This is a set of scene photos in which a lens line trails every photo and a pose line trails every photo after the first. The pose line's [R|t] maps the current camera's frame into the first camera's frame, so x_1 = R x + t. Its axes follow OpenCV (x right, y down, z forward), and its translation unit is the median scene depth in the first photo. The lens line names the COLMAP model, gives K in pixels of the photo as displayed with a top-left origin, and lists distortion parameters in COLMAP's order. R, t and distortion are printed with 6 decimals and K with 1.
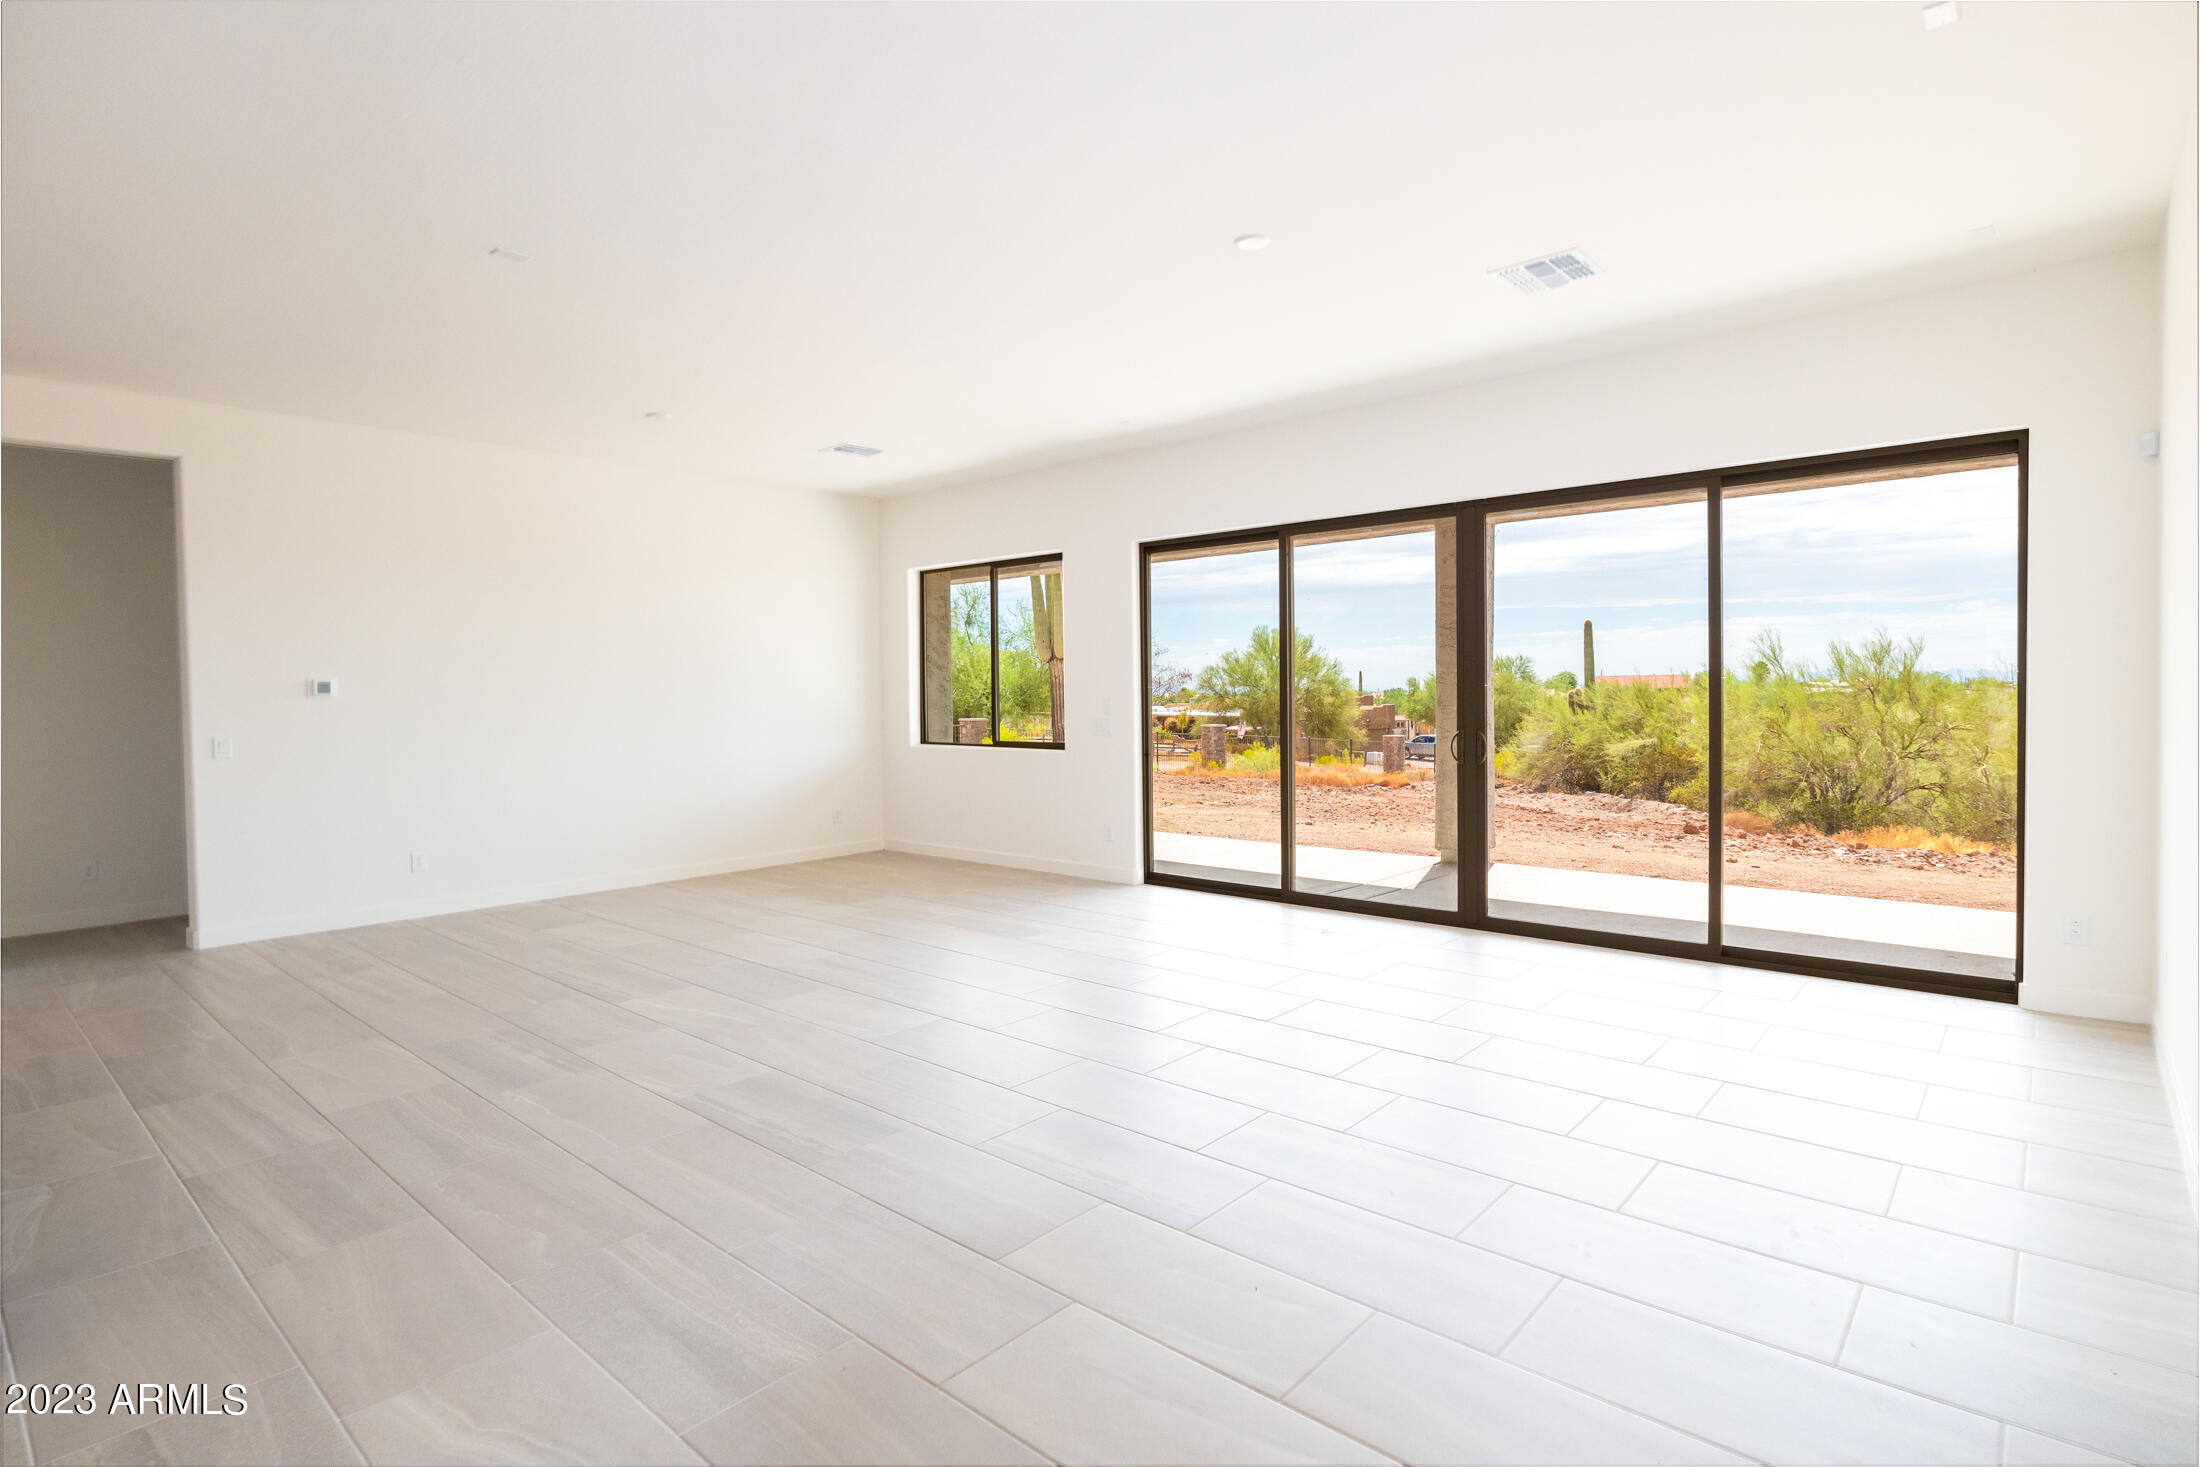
lens RADIAL K [[1098.0, 0, 1107.3], [0, 1098.0, 711.2], [0, 0, 1]] dist [-0.004387, 0.000237]
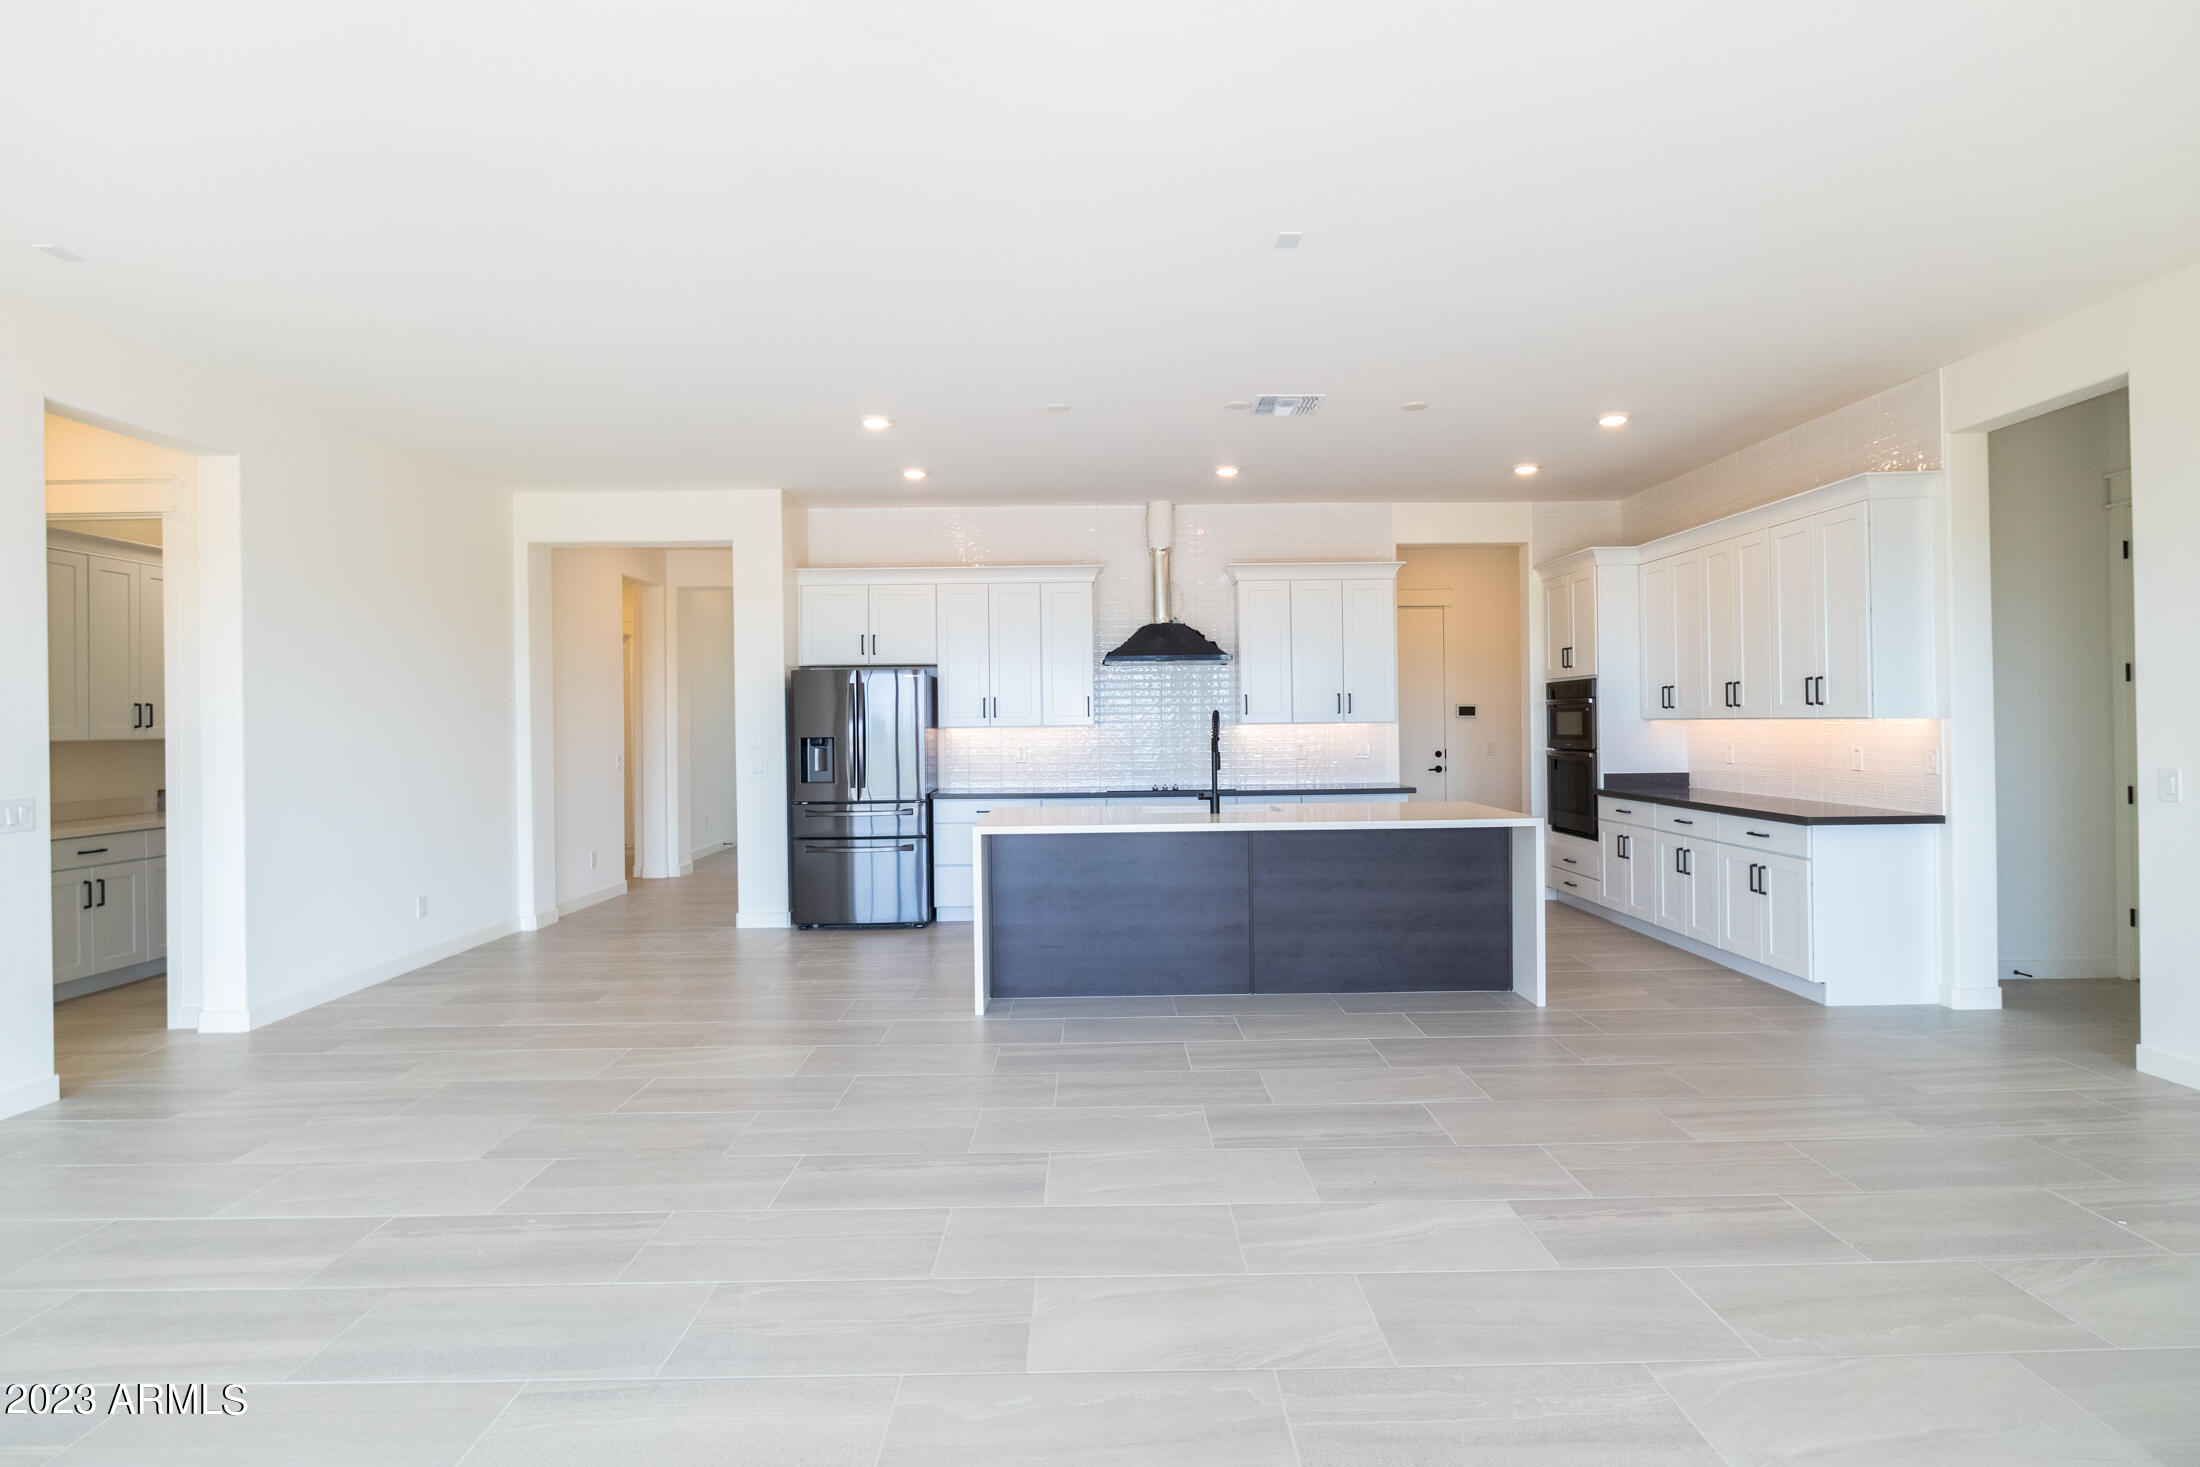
lens RADIAL K [[1098.0, 0, 1107.3], [0, 1098.0, 711.2], [0, 0, 1]] dist [-0.004387, 0.000237]
pose [[-0.737235, 0.008121, -0.675588, 0.183857], [-0.003357, 0.999871, 0.015683, -0.036317], [0.675628, 0.013830, -0.737113, 1.542637]]
